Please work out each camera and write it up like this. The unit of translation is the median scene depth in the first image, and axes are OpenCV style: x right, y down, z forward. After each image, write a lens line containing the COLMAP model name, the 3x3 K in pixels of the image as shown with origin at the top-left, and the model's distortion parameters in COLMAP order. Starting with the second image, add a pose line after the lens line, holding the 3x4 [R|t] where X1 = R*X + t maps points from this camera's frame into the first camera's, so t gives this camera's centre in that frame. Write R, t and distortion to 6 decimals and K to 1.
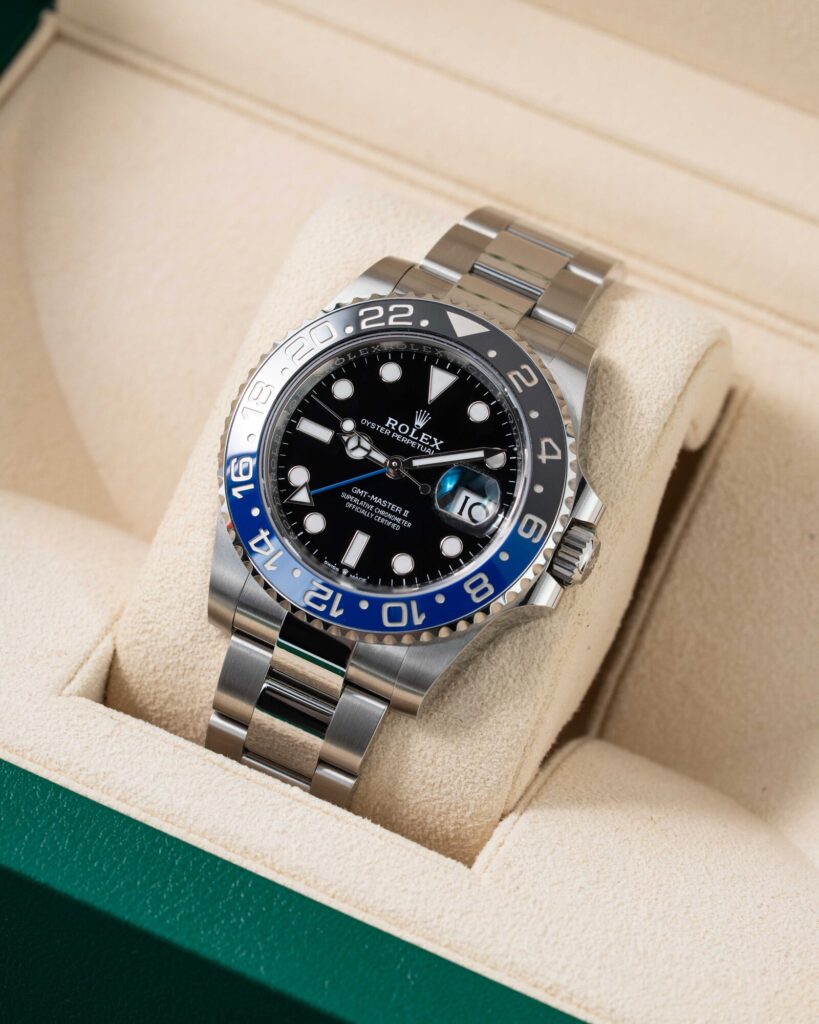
lens RADIAL K [[4975.0, 0, 404.9], [0, 4975.0, 510.7], [0, 0, 1]] dist [-0.030824, 0.000000]
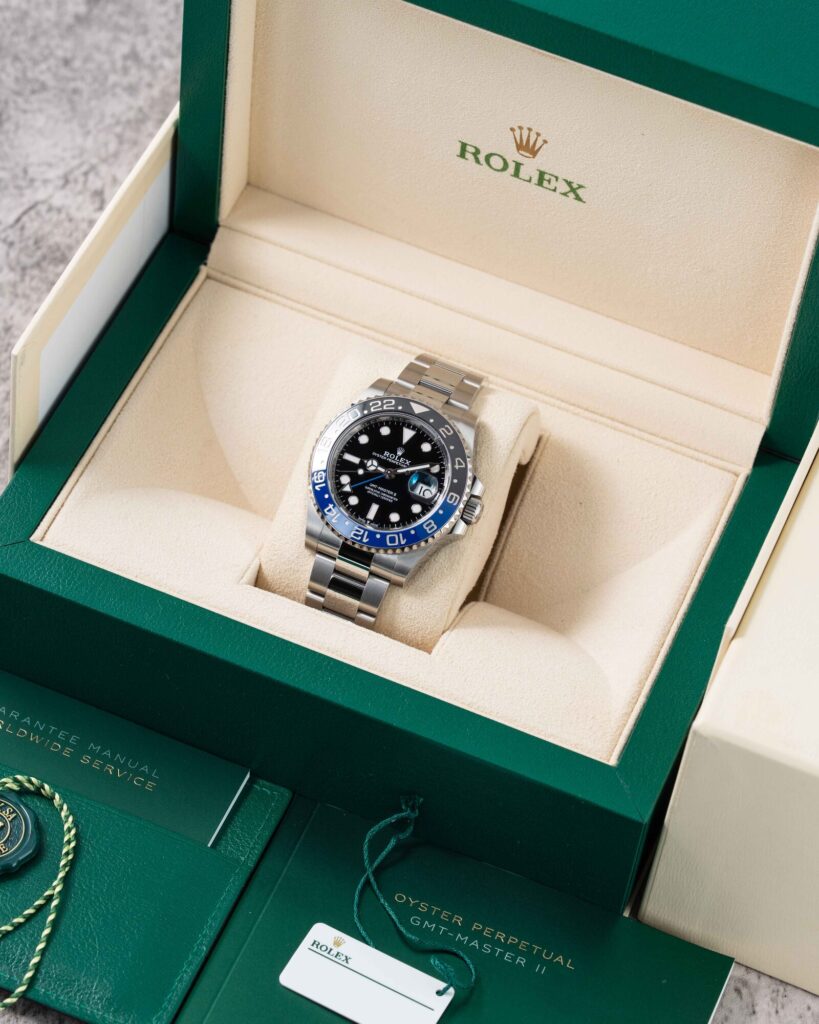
lens RADIAL K [[4975.0, 0, 410.7], [0, 4975.0, 512.5], [0, 0, 1]] dist [-0.030824, 0.000000]
pose [[0.998595, -0.033457, 0.041100, -0.081135], [0.034532, 0.999072, -0.025748, 0.063515], [-0.040200, 0.027131, 0.998823, -1.161509]]
